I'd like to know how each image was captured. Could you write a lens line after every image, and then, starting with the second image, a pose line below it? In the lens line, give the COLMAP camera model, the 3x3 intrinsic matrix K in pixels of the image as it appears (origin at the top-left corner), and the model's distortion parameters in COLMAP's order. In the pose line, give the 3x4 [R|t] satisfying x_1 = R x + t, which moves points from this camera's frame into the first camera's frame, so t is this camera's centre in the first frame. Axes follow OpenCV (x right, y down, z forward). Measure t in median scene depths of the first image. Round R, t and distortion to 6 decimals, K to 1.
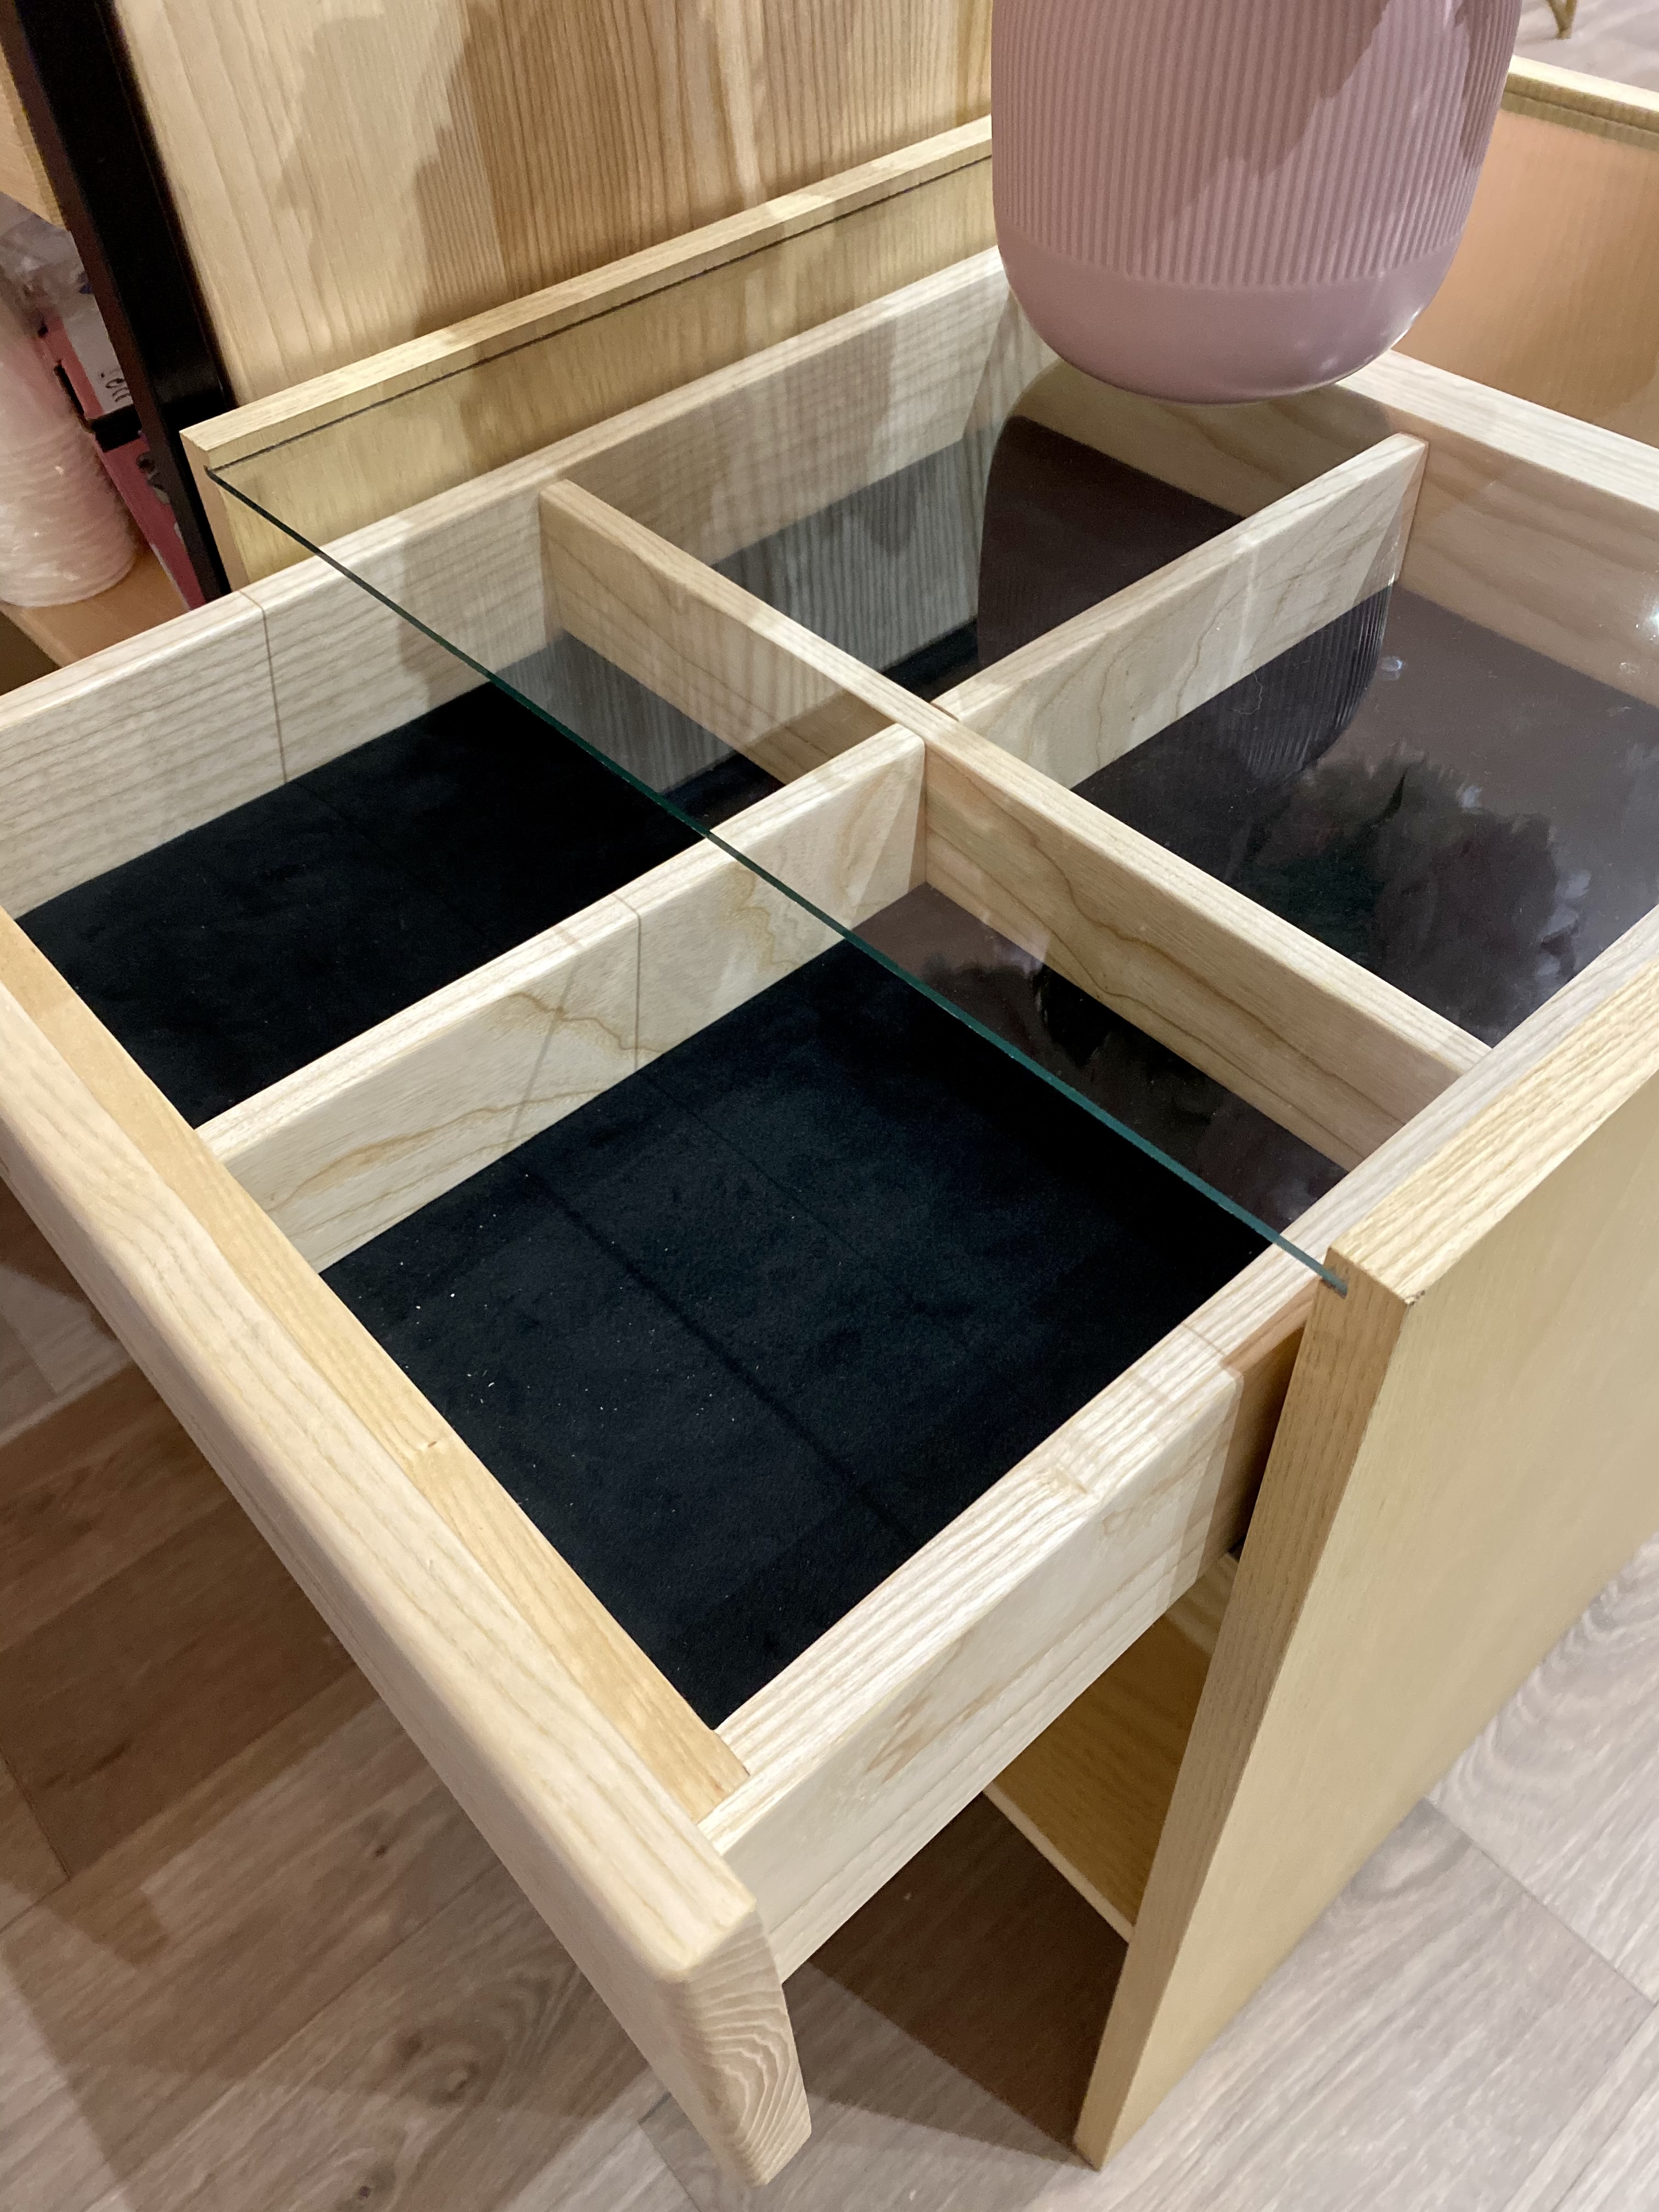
lens RADIAL K [[1722.0, 0, 829.5], [0, 1722.0, 1106.0], [0, 0, 1]] dist [-0.001168, -0.004243]
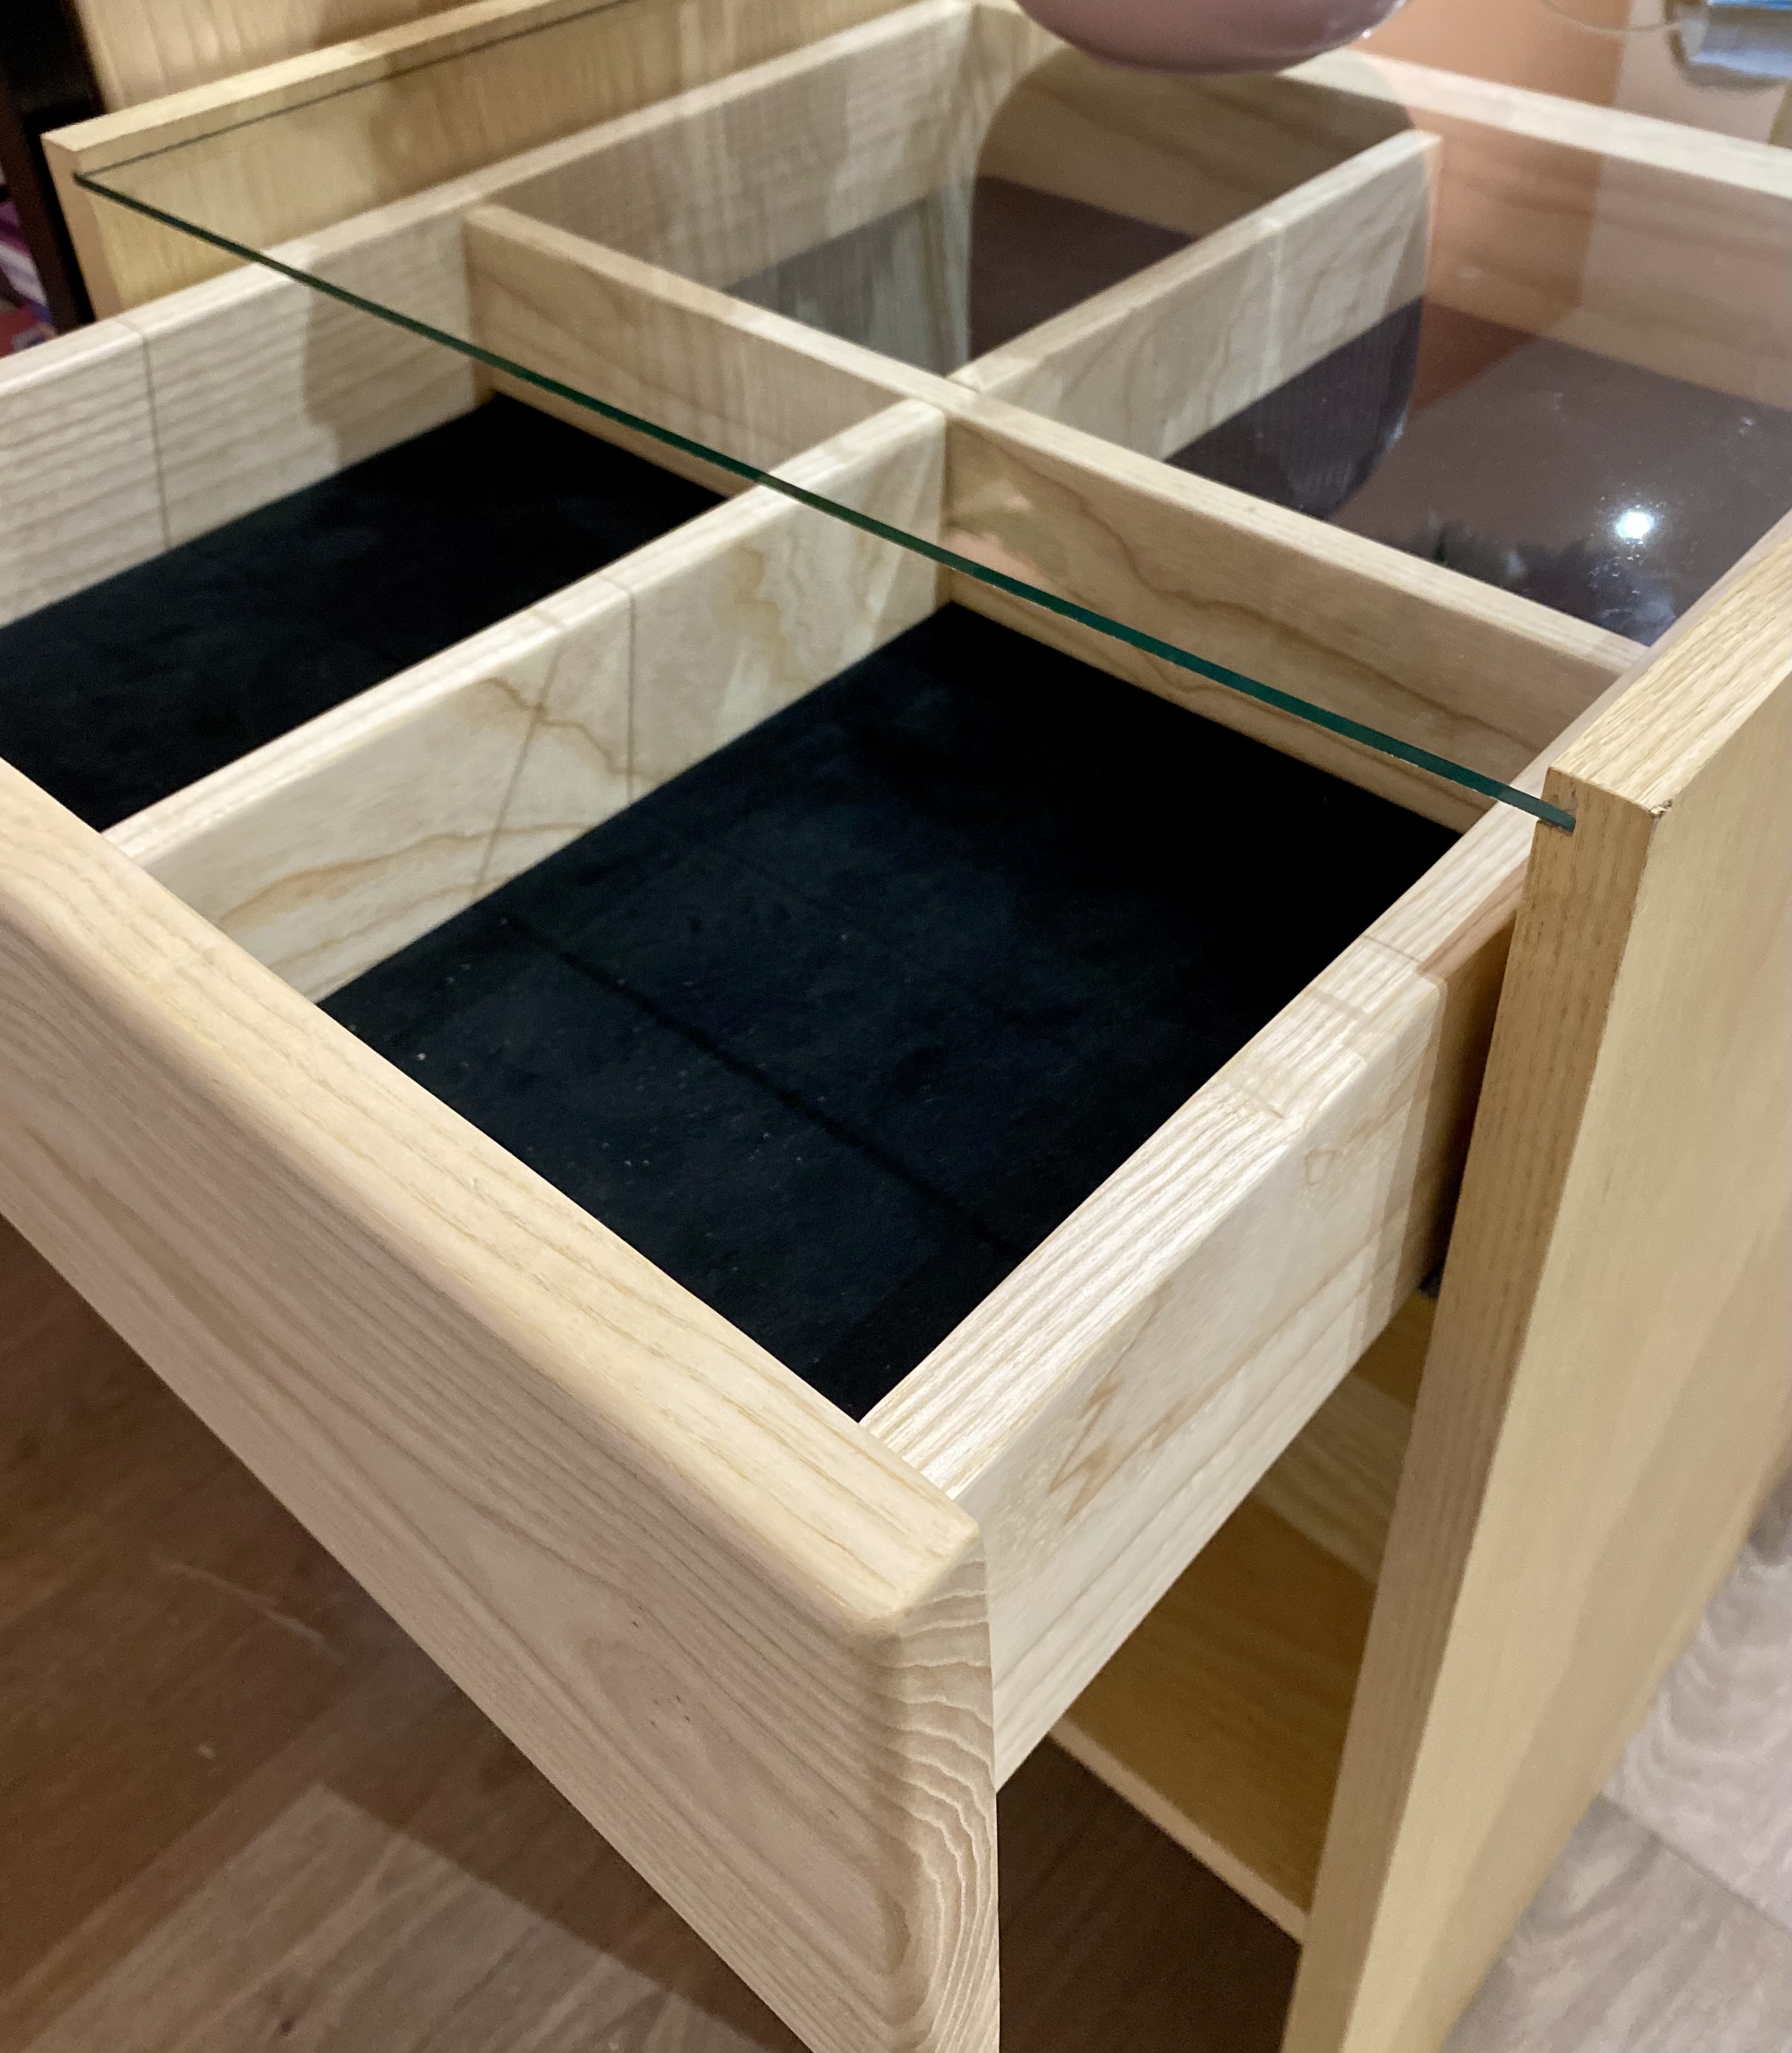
lens RADIAL K [[1967.0, 0, 935.2], [0, 1967.0, 814.0], [0, 0, 1]] dist [-0.006125, -0.002188]
pose [[0.992769, -0.062177, 0.102683, -0.069583], [0.079073, 0.982323, -0.169676, 0.168265], [-0.090318, 0.176569, 0.980136, 0.075175]]
